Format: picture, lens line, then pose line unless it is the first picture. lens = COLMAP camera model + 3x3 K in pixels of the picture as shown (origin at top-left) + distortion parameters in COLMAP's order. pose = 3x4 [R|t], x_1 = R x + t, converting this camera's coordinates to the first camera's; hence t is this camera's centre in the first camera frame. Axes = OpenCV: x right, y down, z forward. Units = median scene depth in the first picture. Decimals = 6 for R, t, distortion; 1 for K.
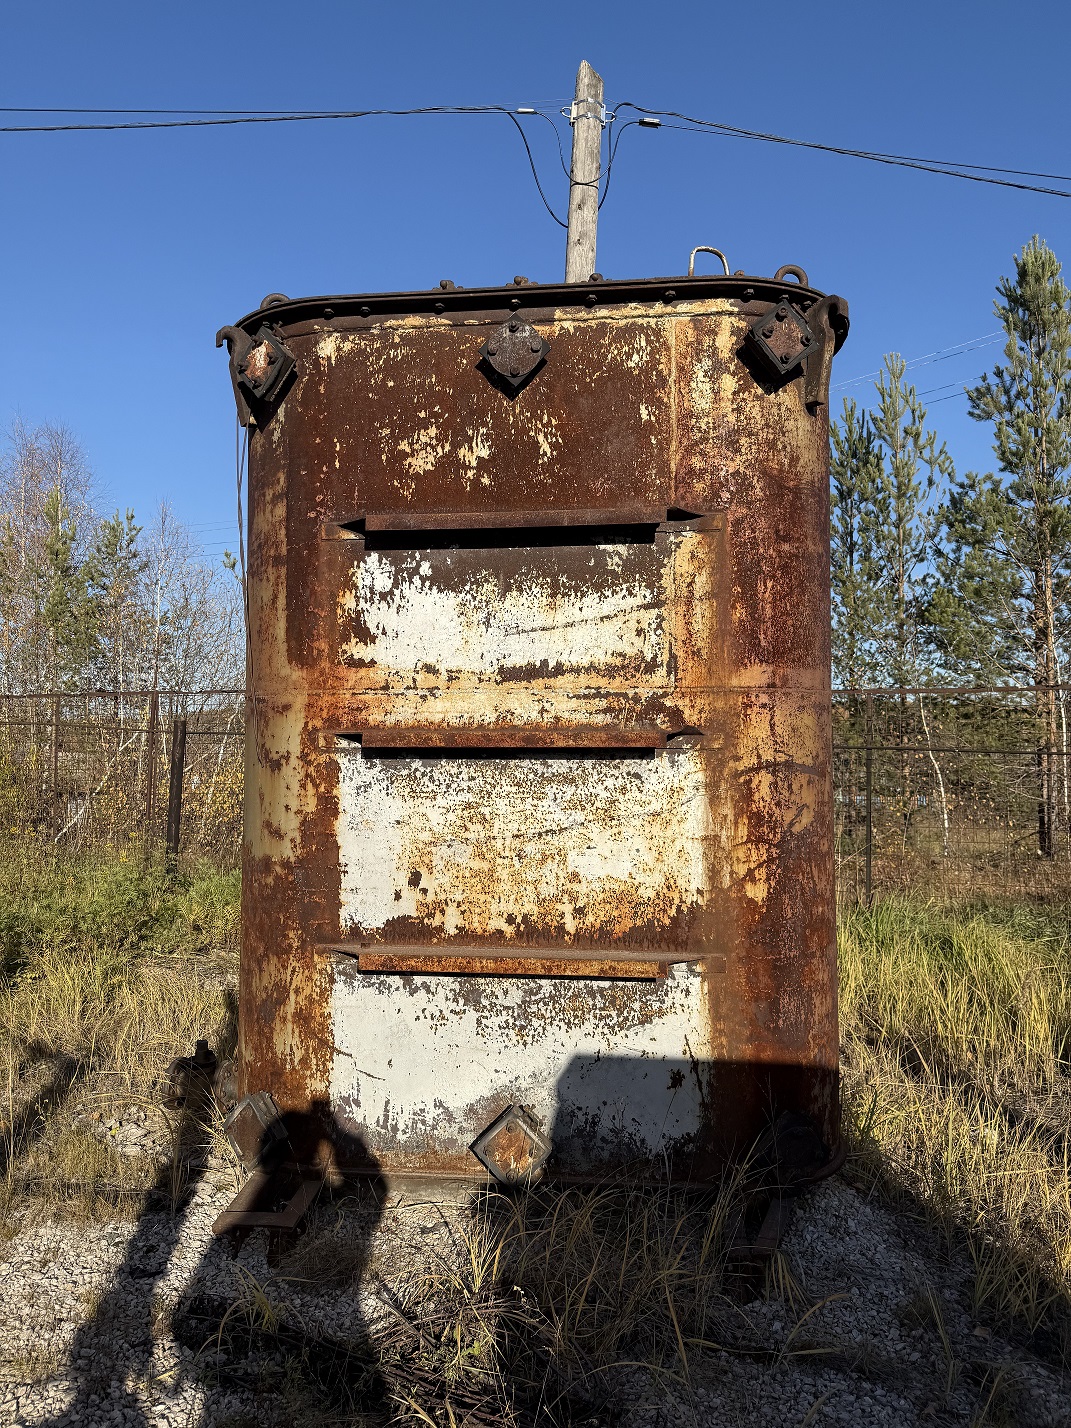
lens RADIAL K [[1020.3, 0, 535.5], [0, 1020.3, 714.0], [0, 0, 1]] dist [0.190945, -0.423550]
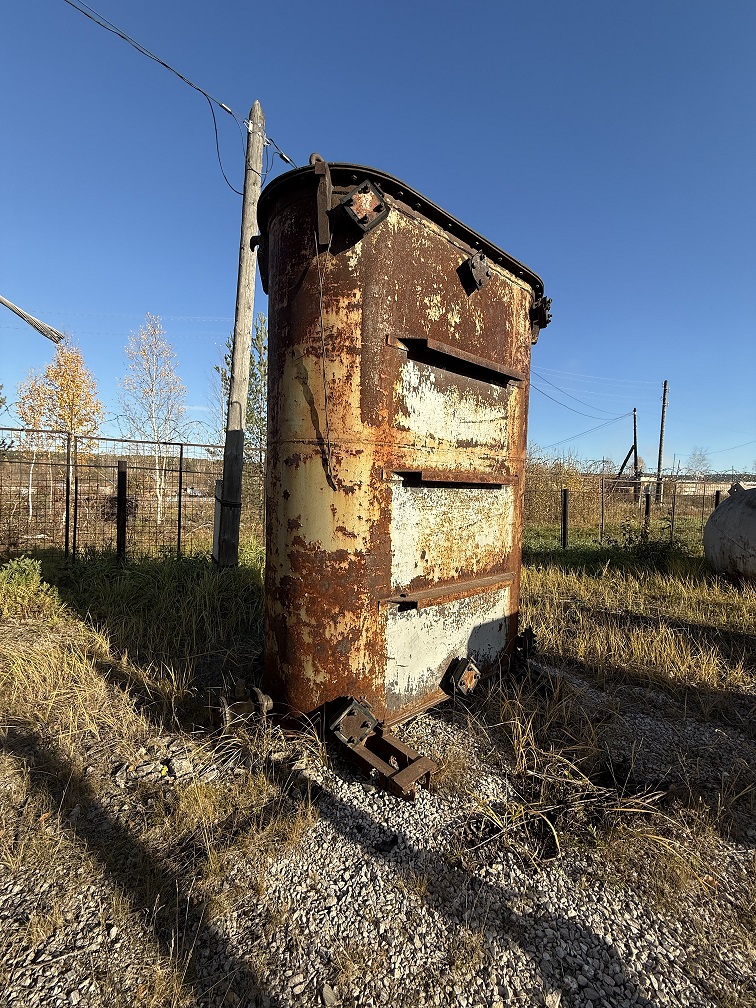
lens RADIAL K [[397.8, 0, 378.0], [0, 397.8, 504.0], [0, 0, 1]] dist [-0.002061, -0.000224]
pose [[0.694707, -0.017377, 0.719083, -0.659541], [-0.060918, 0.994695, 0.082891, 0.020245], [-0.716708, -0.101390, 0.689963, 0.583940]]
